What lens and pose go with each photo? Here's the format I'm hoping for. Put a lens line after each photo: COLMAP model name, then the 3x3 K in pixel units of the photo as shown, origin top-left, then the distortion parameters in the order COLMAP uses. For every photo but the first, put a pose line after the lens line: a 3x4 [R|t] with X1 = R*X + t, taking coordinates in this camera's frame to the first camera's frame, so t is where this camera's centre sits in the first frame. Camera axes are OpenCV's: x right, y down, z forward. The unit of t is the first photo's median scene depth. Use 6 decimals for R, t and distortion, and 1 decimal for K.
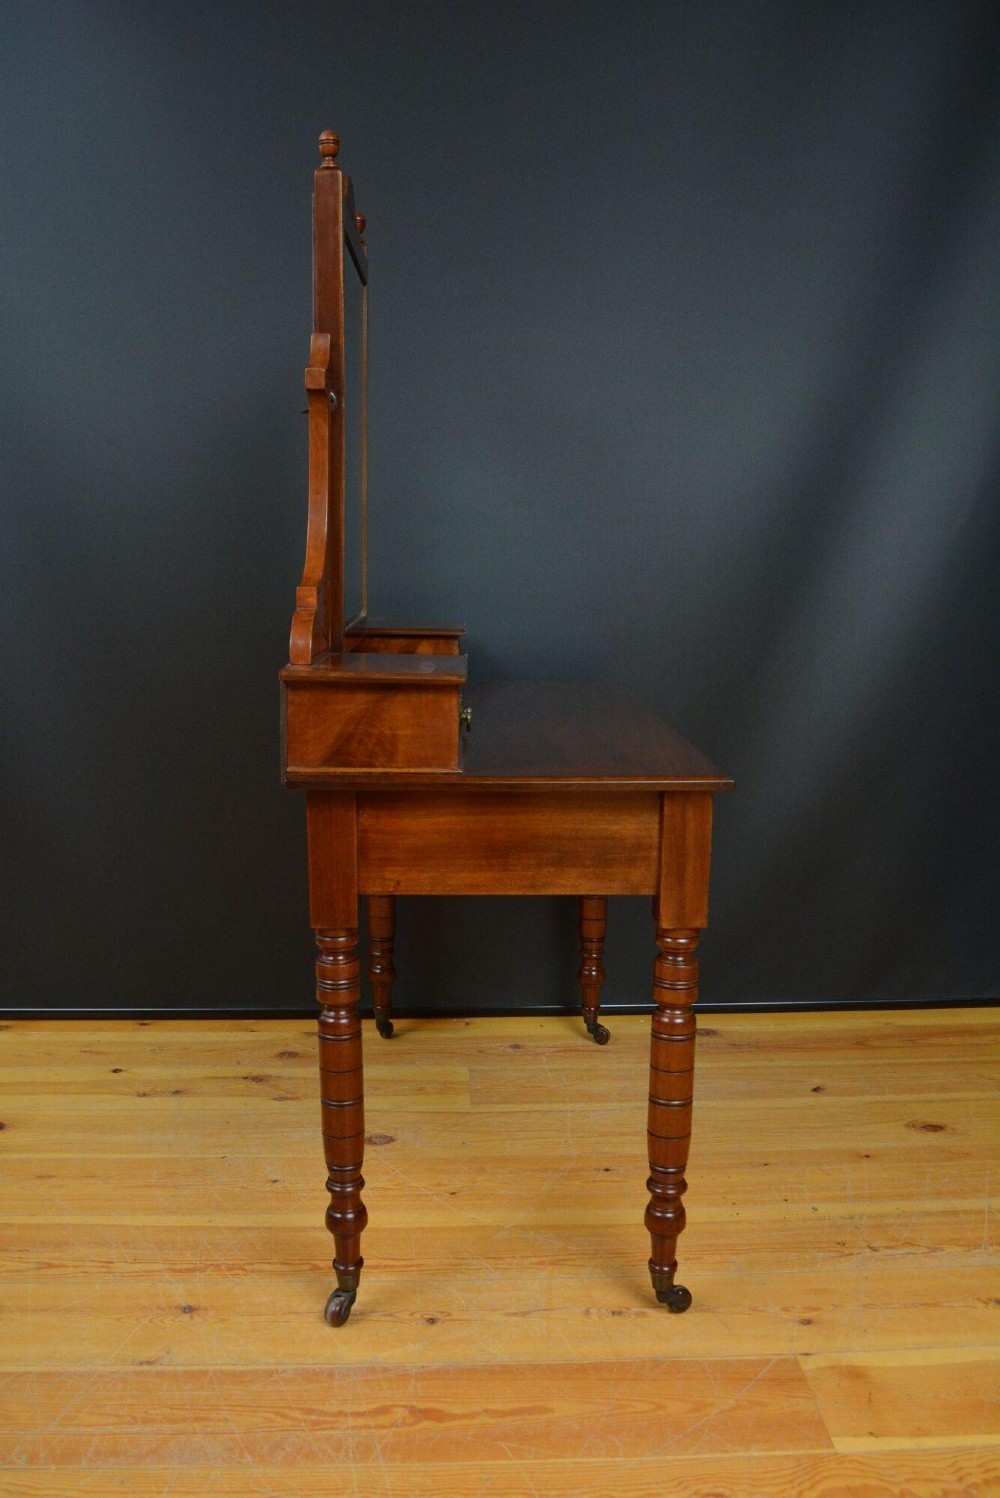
lens RADIAL K [[1324.3, 0, 506.9], [0, 1324.3, 747.9], [0, 0, 1]] dist [-0.075269, 0.002199]
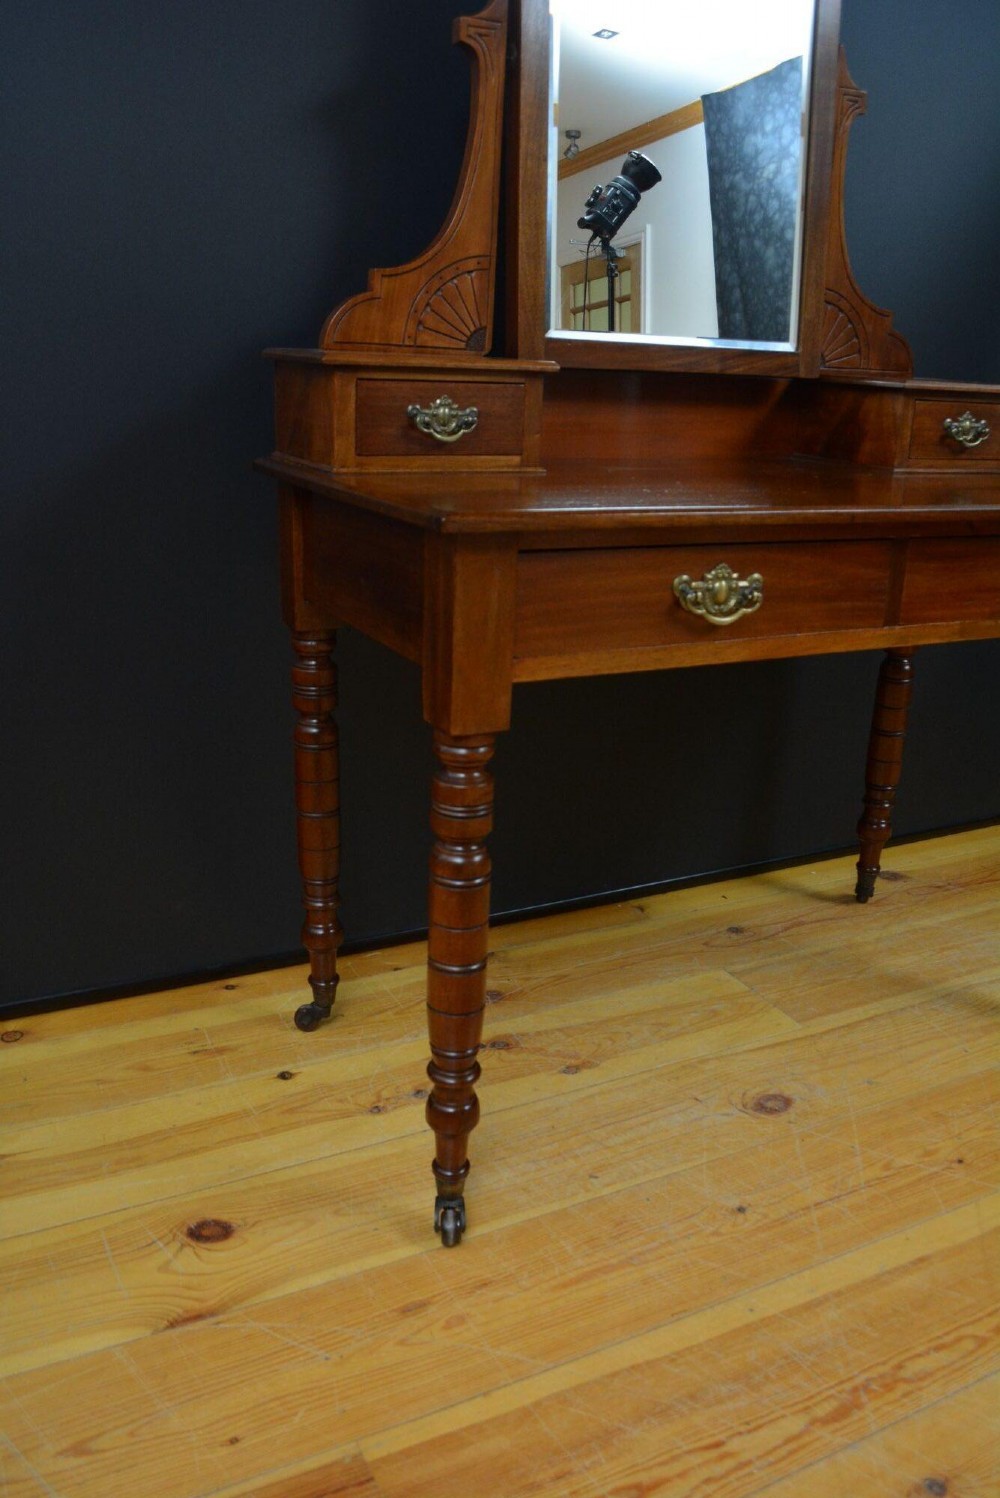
lens RADIAL K [[1209.8, 0, 508.4], [0, 1209.8, 766.8], [0, 0, 1]] dist [-0.076810, 0.005062]
pose [[0.905489, -0.107118, 0.410627, -0.530933], [0.036055, 0.983539, 0.177065, -0.004267], [-0.422835, -0.145525, 0.894446, 0.559133]]
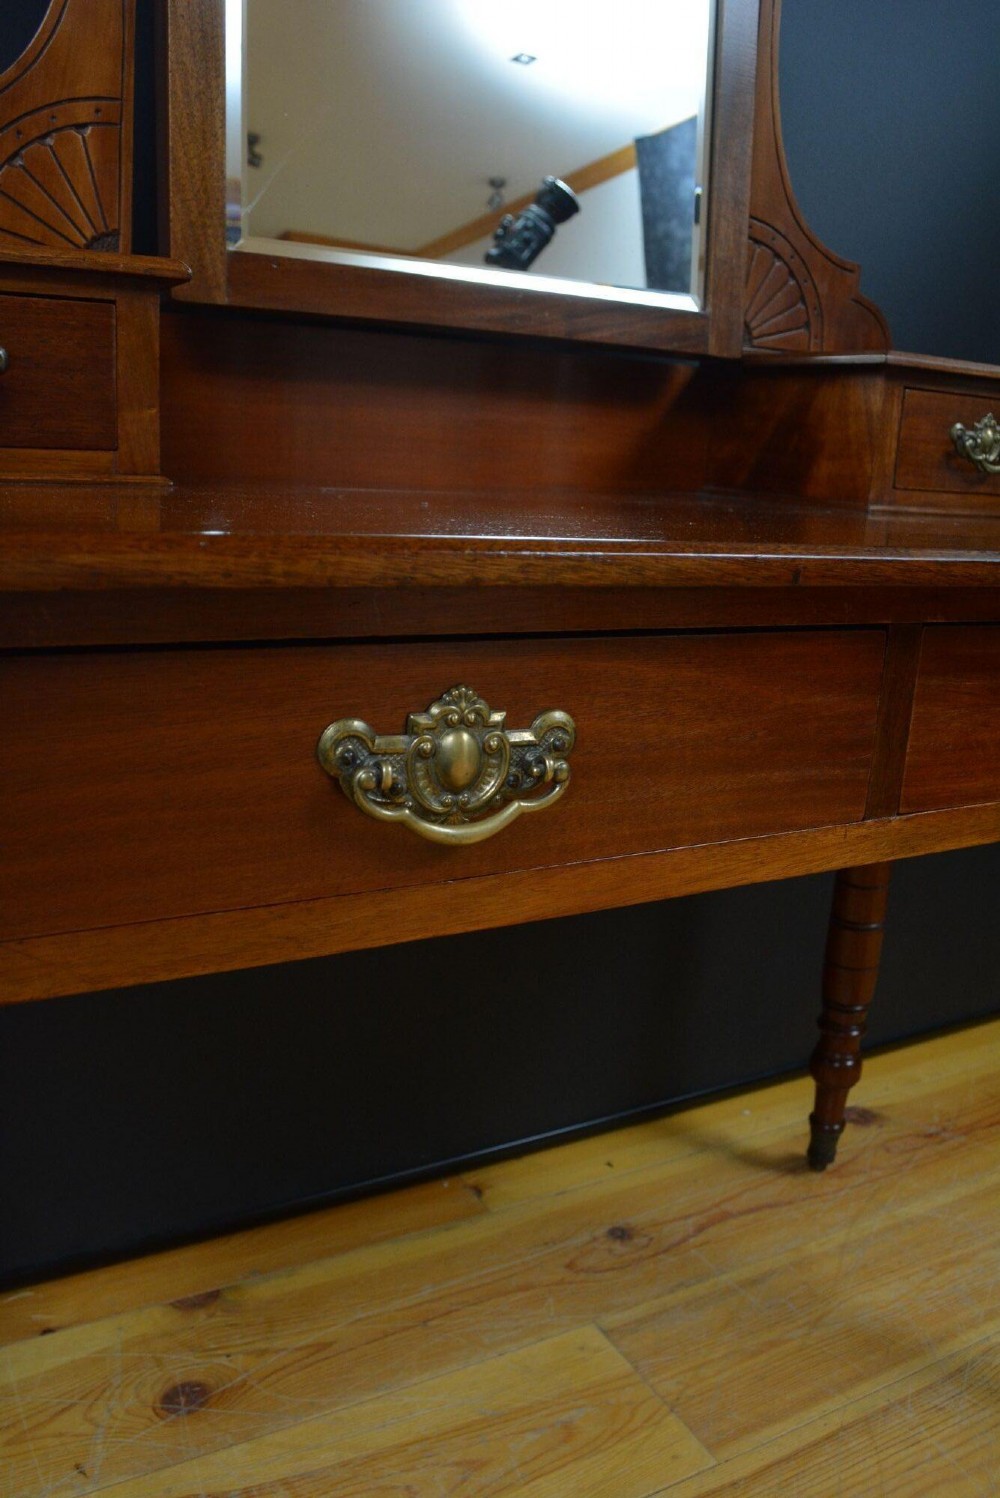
lens RADIAL K [[1209.8, 0, 513.0], [0, 1209.8, 760.8], [0, 0, 1]] dist [-0.076810, 0.005062]
pose [[0.888162, -0.070862, 0.454034, -0.295019], [0.024112, 0.993864, 0.107947, -0.004667], [-0.458897, -0.084927, 0.884421, 0.830267]]
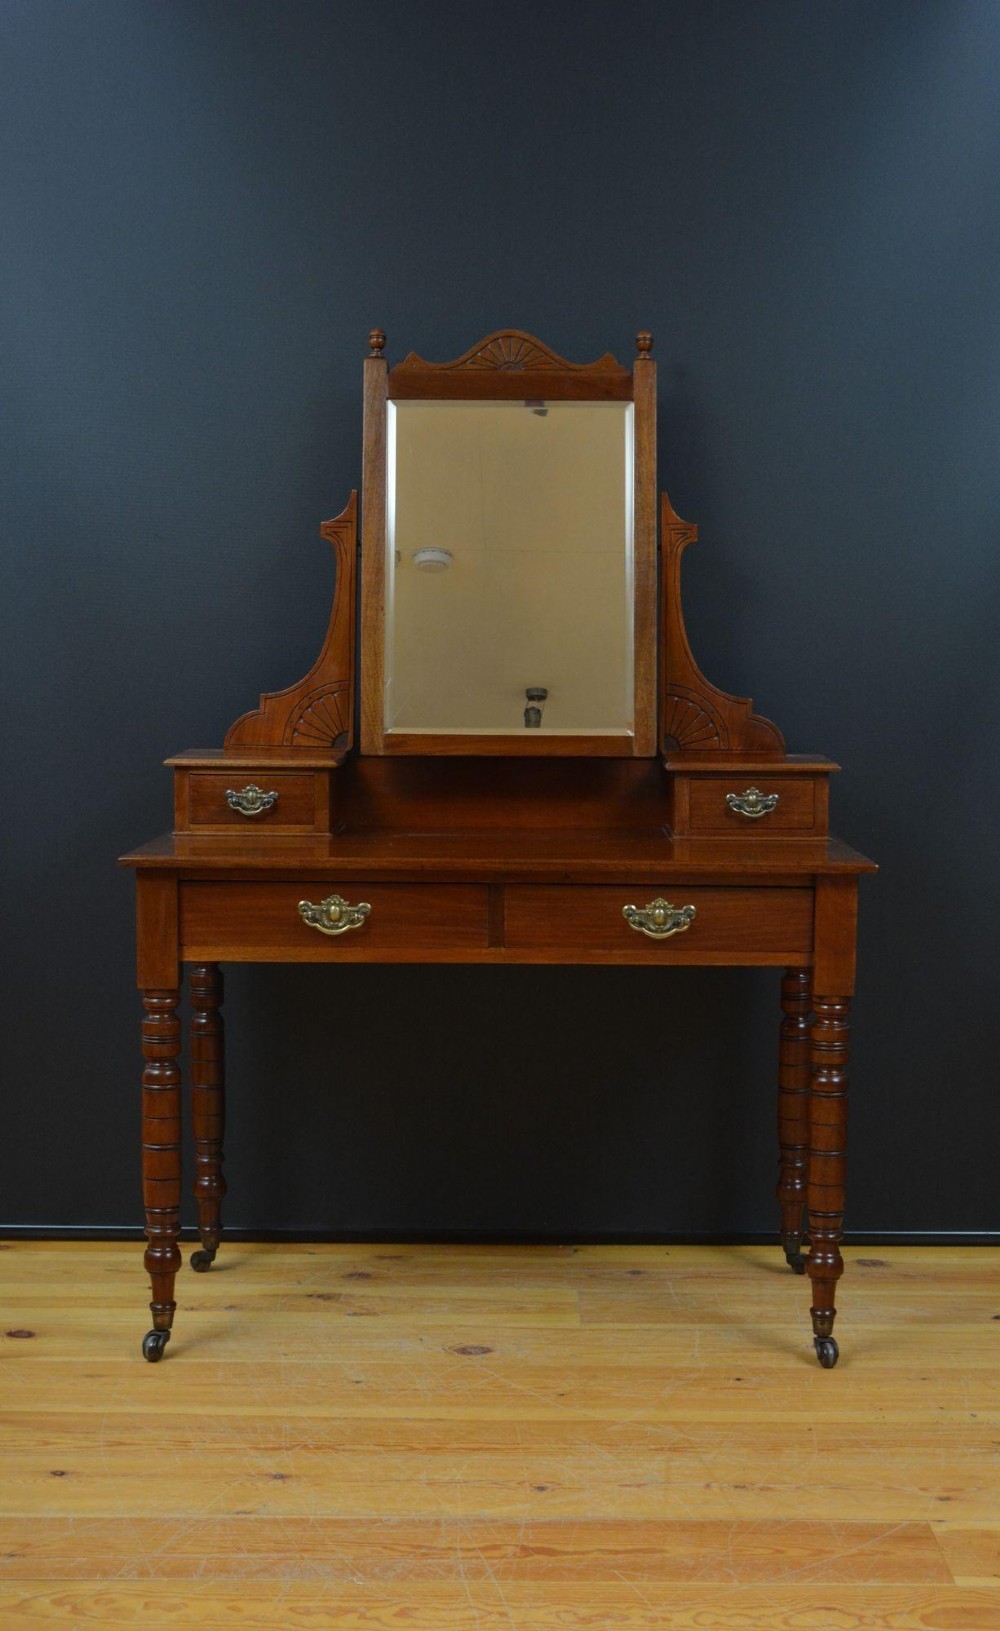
lens RADIAL K [[2306.8, 0, 531.8], [0, 2306.8, 759.2], [0, 0, 1]] dist [-0.035324, 0.000000]
pose [[0.999023, 0.005160, -0.043888, 0.004786], [-0.009628, 0.994715, -0.102223, 0.074942], [0.043129, 0.102546, 0.993793, -0.592251]]
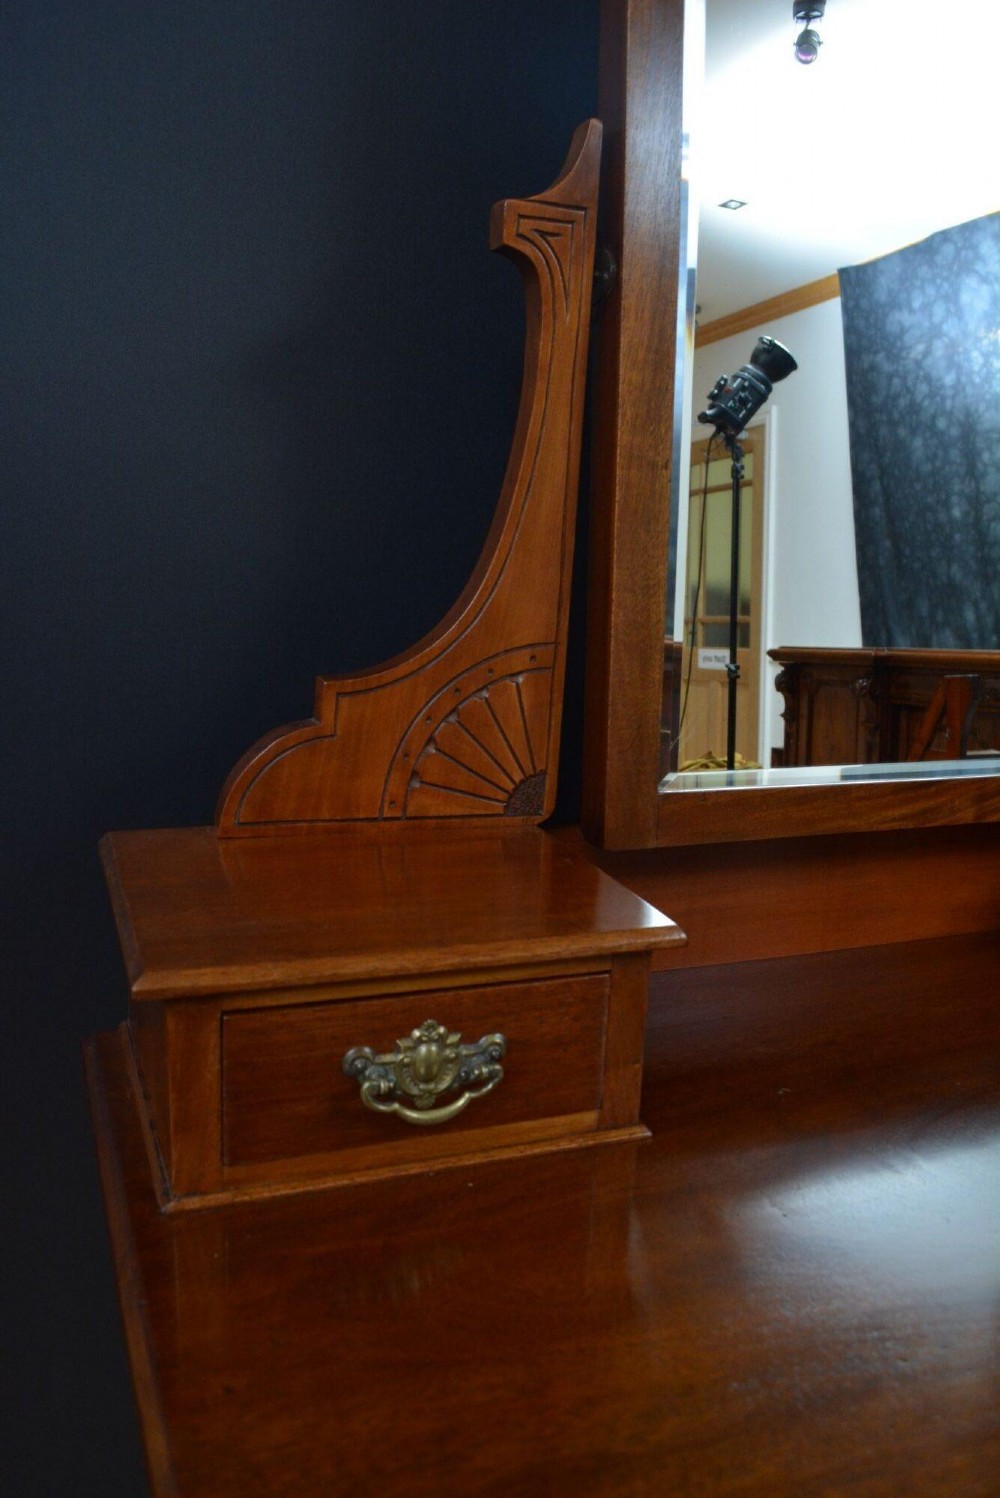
lens RADIAL K [[1209.8, 0, 490.6], [0, 1209.8, 771.0], [0, 0, 1]] dist [-0.076810, 0.005062]
pose [[0.944491, -0.034861, 0.326683, -0.362425], [0.014526, 0.997813, 0.064479, -0.159909], [-0.328216, -0.056154, 0.942932, 0.888178]]
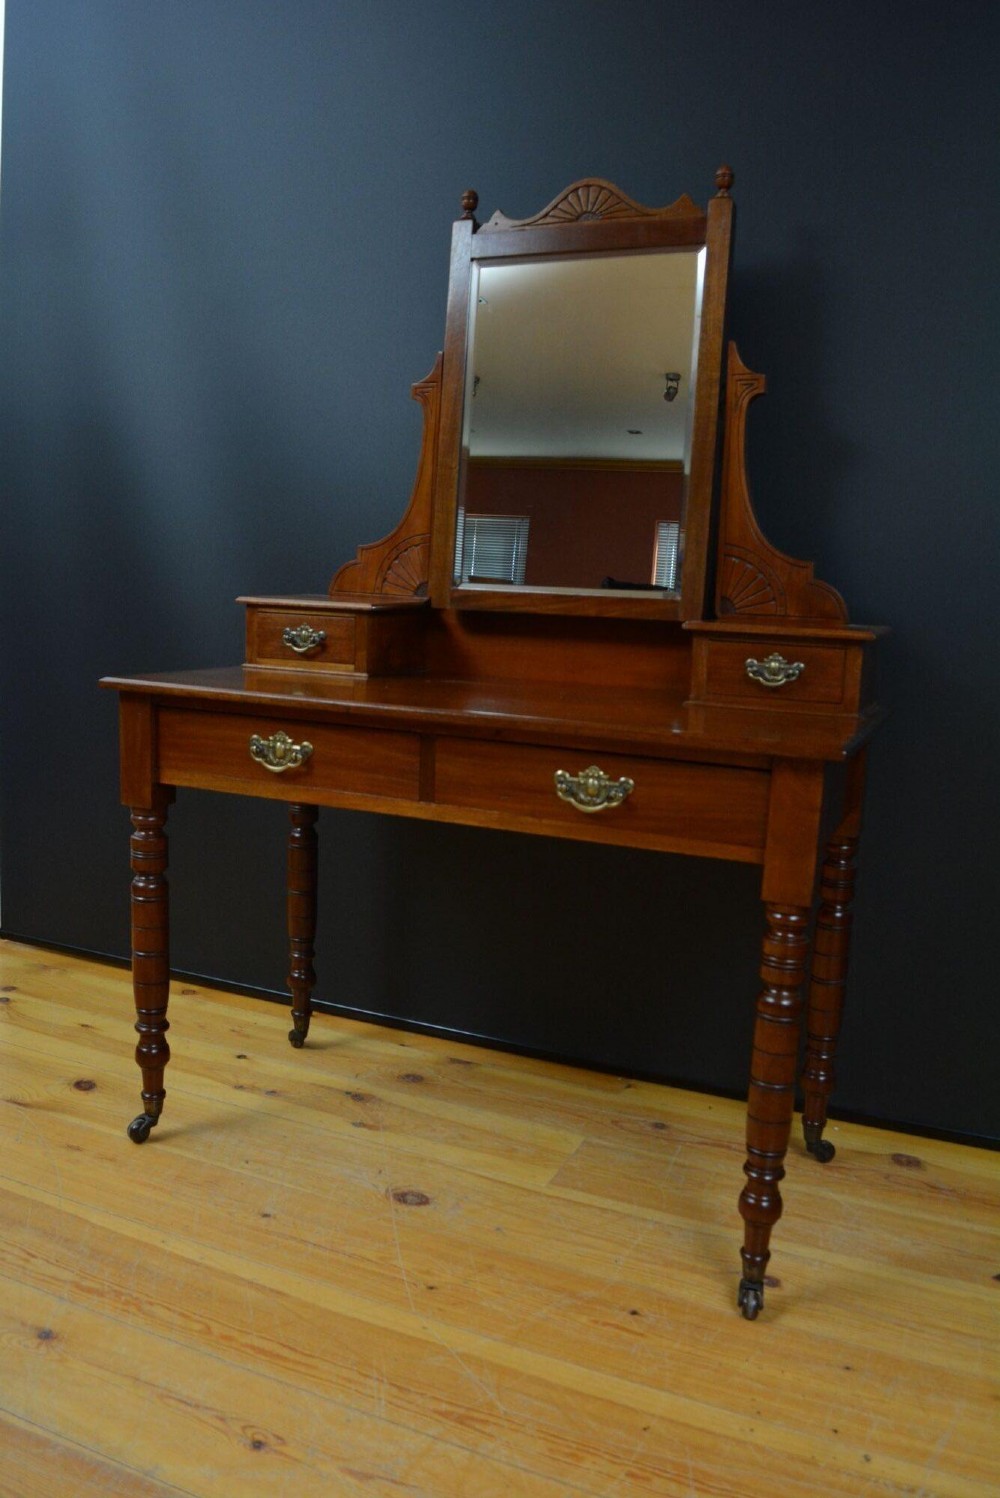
lens RADIAL K [[1209.8, 0, 495.8], [0, 1209.8, 756.7], [0, 0, 1]] dist [-0.076810, 0.005062]
pose [[0.893837, 0.099994, -0.437101, 0.293385], [-0.109791, 0.993951, 0.002869, 0.003998], [0.434743, 0.045425, 0.899408, 0.343256]]
